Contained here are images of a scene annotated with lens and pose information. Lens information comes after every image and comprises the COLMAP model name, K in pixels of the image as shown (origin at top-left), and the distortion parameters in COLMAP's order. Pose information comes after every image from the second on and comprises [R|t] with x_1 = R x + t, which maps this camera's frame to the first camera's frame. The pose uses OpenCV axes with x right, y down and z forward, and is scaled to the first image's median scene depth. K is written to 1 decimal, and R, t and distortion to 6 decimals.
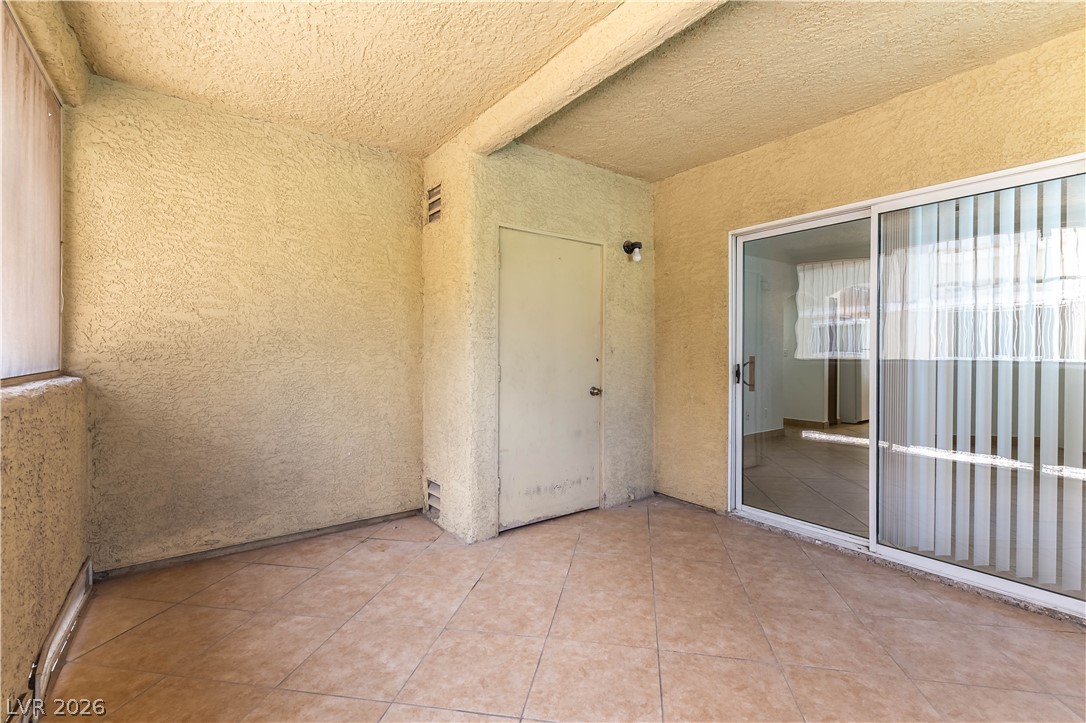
lens RADIAL K [[471.4, 0, 546.8], [0, 471.4, 363.4], [0, 0, 1]] dist [-0.000988, 0.000064]
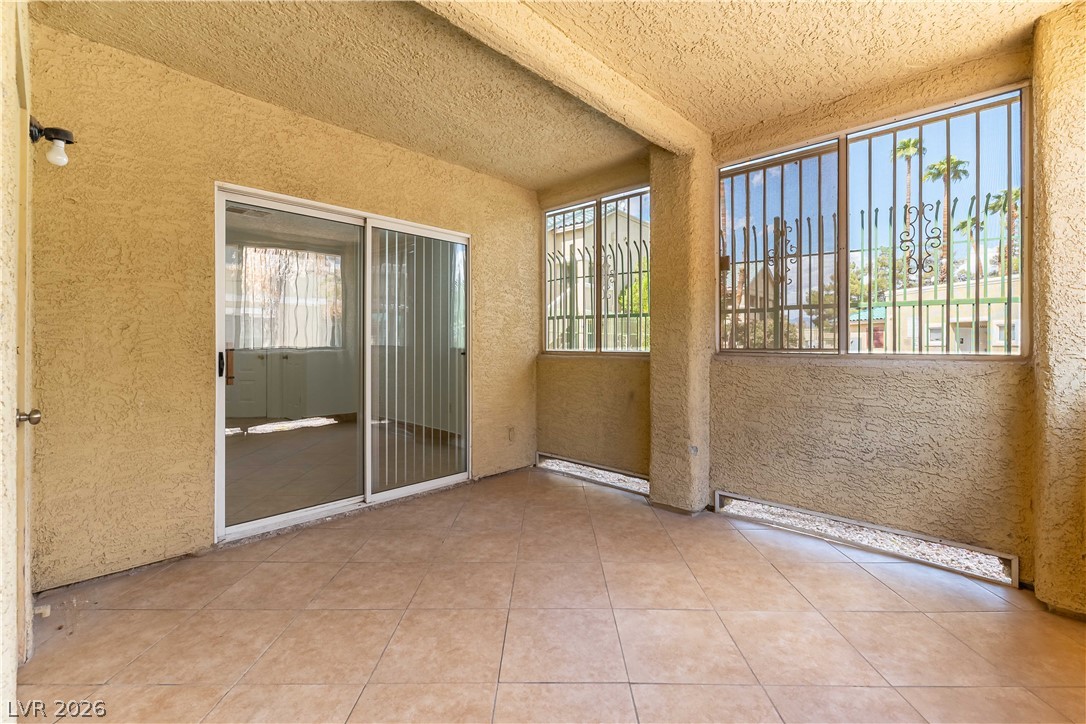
lens RADIAL K [[478.7, 0, 541.6], [0, 478.7, 347.6], [0, 0, 1]] dist [-0.000119, -0.000171]
pose [[-0.163207, -0.010204, 0.986539, -0.503493], [0.019240, 0.999723, 0.013524, -0.006860], [-0.986404, 0.021189, -0.162965, 0.637295]]
